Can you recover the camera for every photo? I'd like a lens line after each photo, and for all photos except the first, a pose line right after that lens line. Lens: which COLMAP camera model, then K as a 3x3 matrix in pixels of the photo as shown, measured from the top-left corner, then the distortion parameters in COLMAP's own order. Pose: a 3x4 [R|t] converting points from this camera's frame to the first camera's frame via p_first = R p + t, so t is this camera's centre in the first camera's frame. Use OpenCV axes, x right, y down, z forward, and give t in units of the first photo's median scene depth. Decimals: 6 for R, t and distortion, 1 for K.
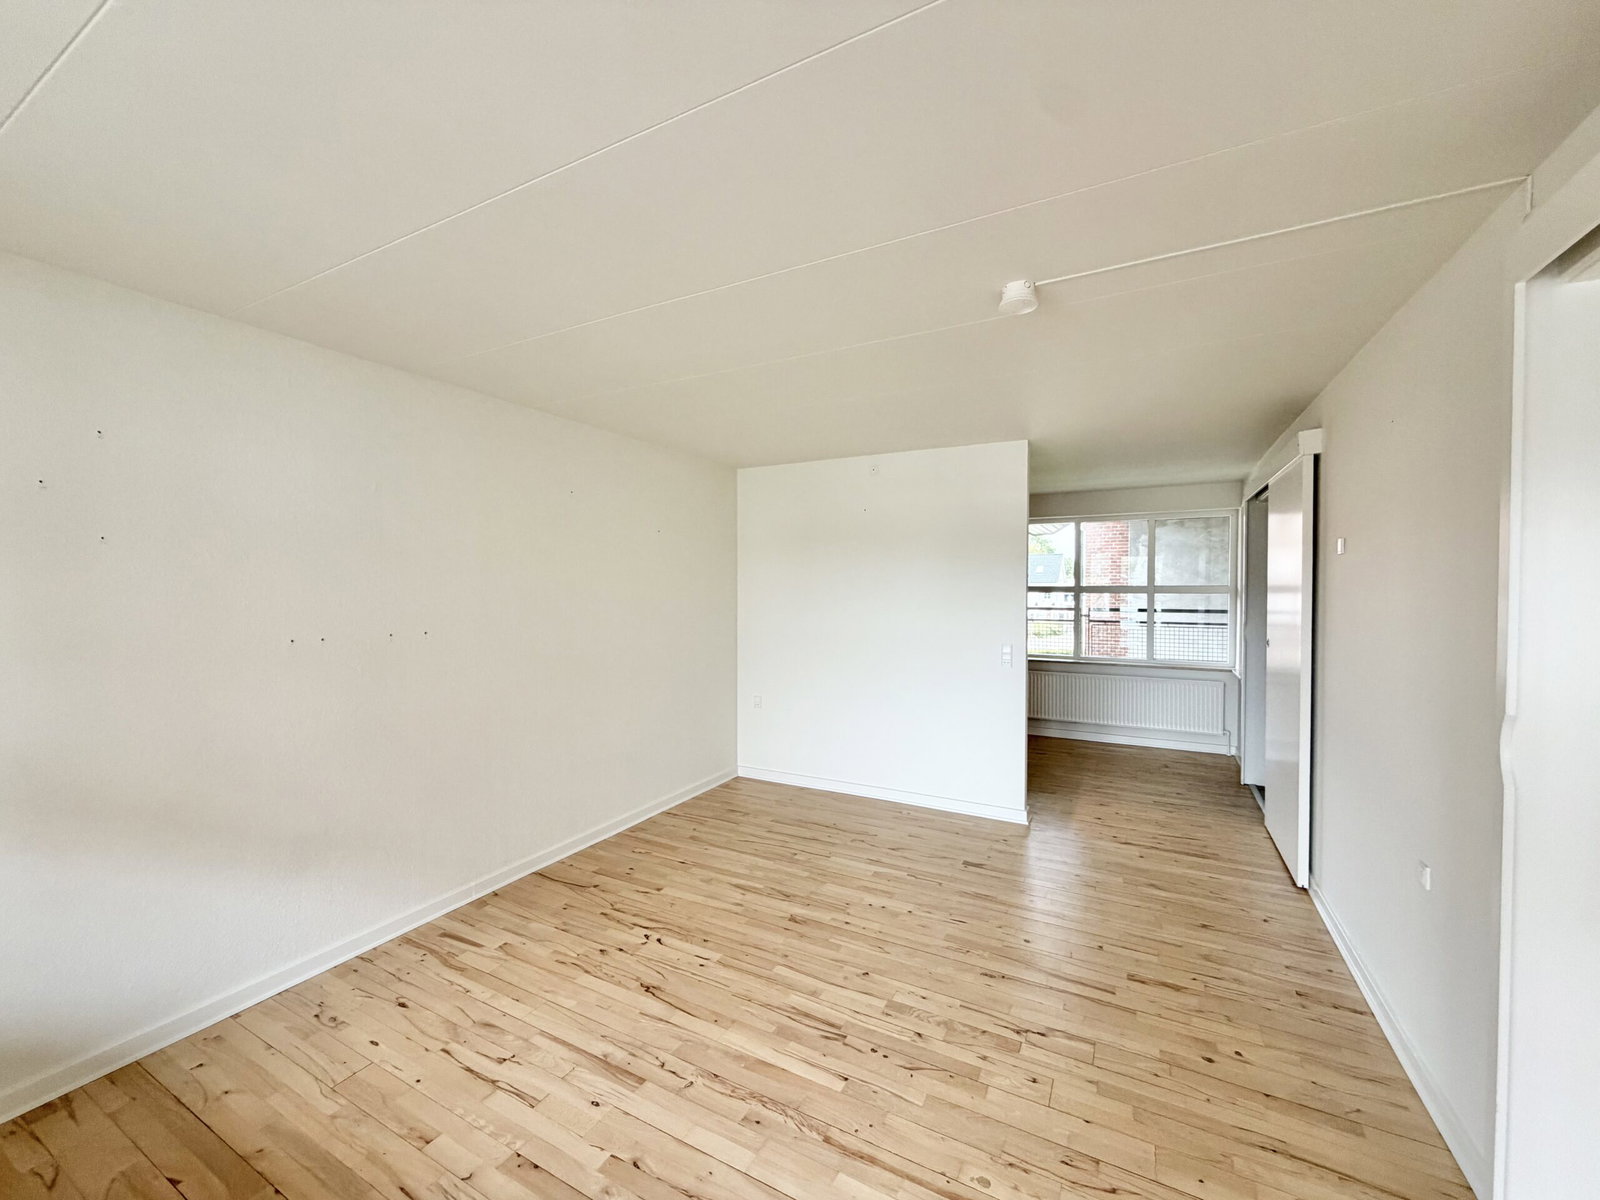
lens RADIAL K [[640.3, 0, 792.2], [0, 640.3, 595.5], [0, 0, 1]] dist [-0.001237, 0.000025]
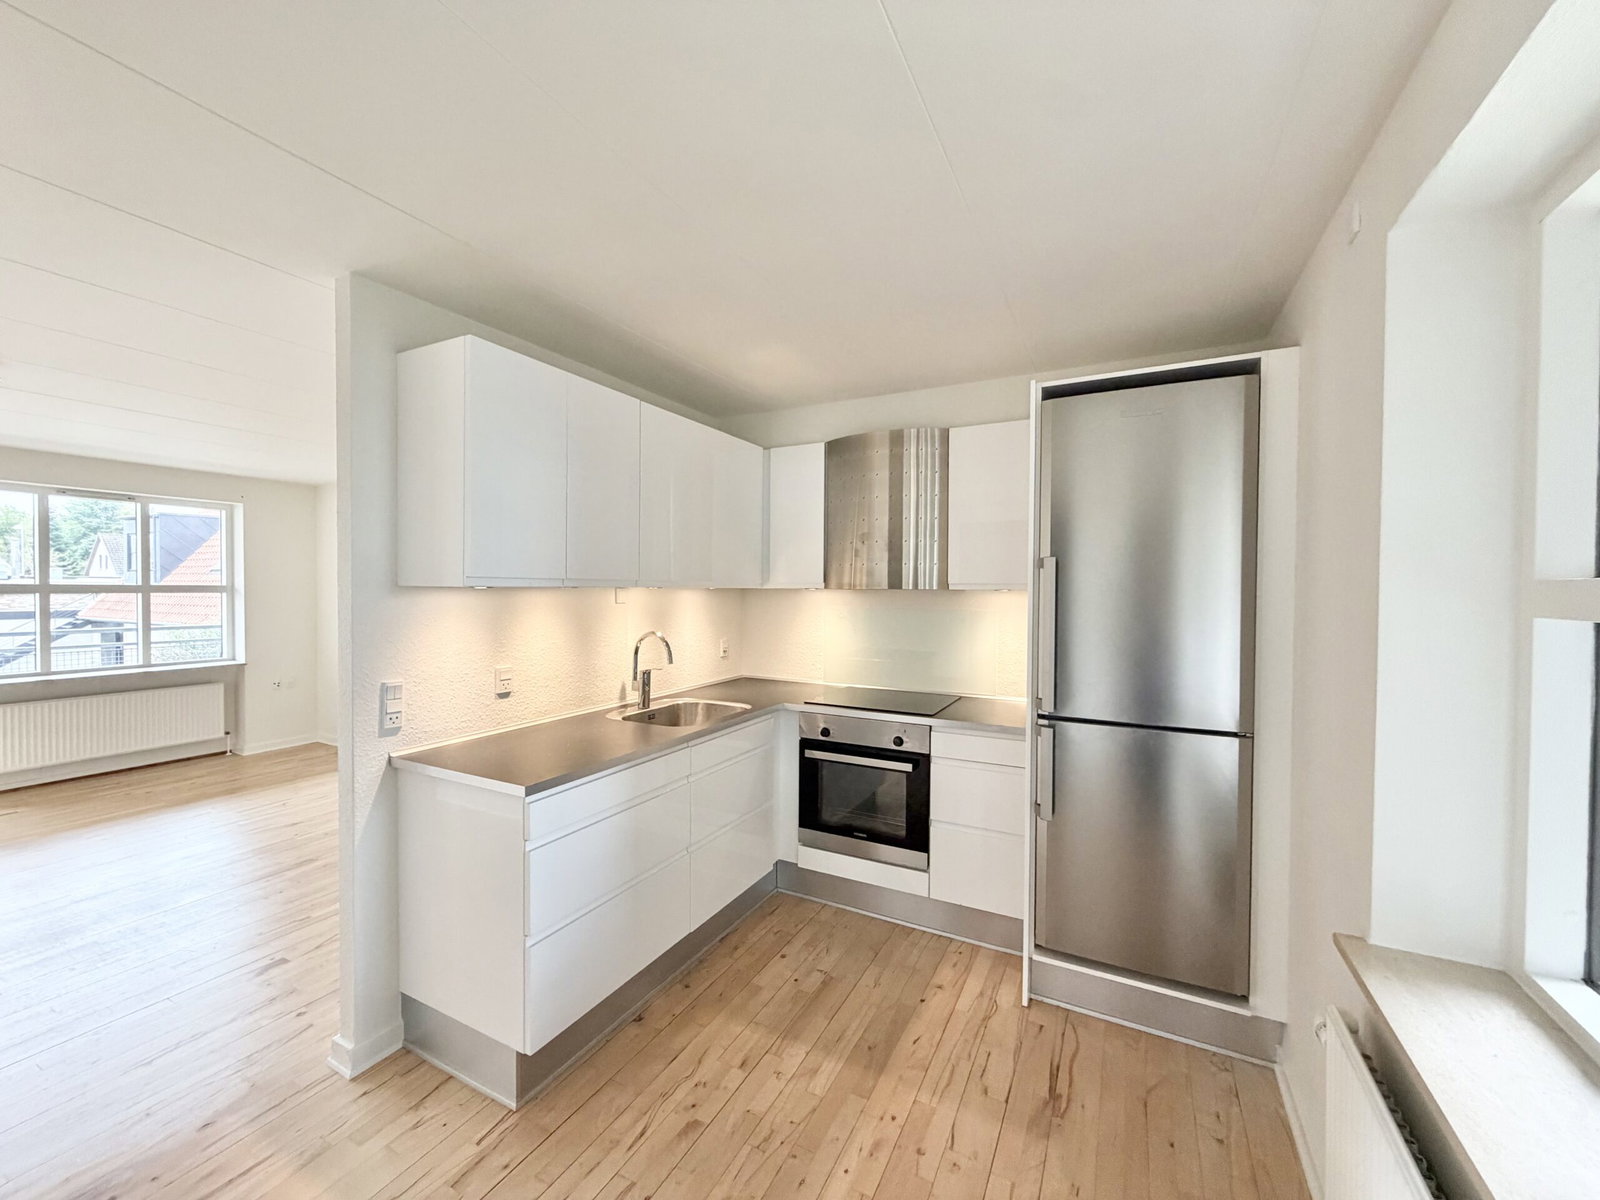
lens RADIAL K [[640.3, 0, 793.7], [0, 640.3, 595.7], [0, 0, 1]] dist [-0.001237, 0.000025]
pose [[0.009520, 0.008449, -0.999919, 1.283510], [-0.020414, 0.999758, 0.008253, -0.016802], [0.999746, 0.020334, 0.009690, 2.010521]]
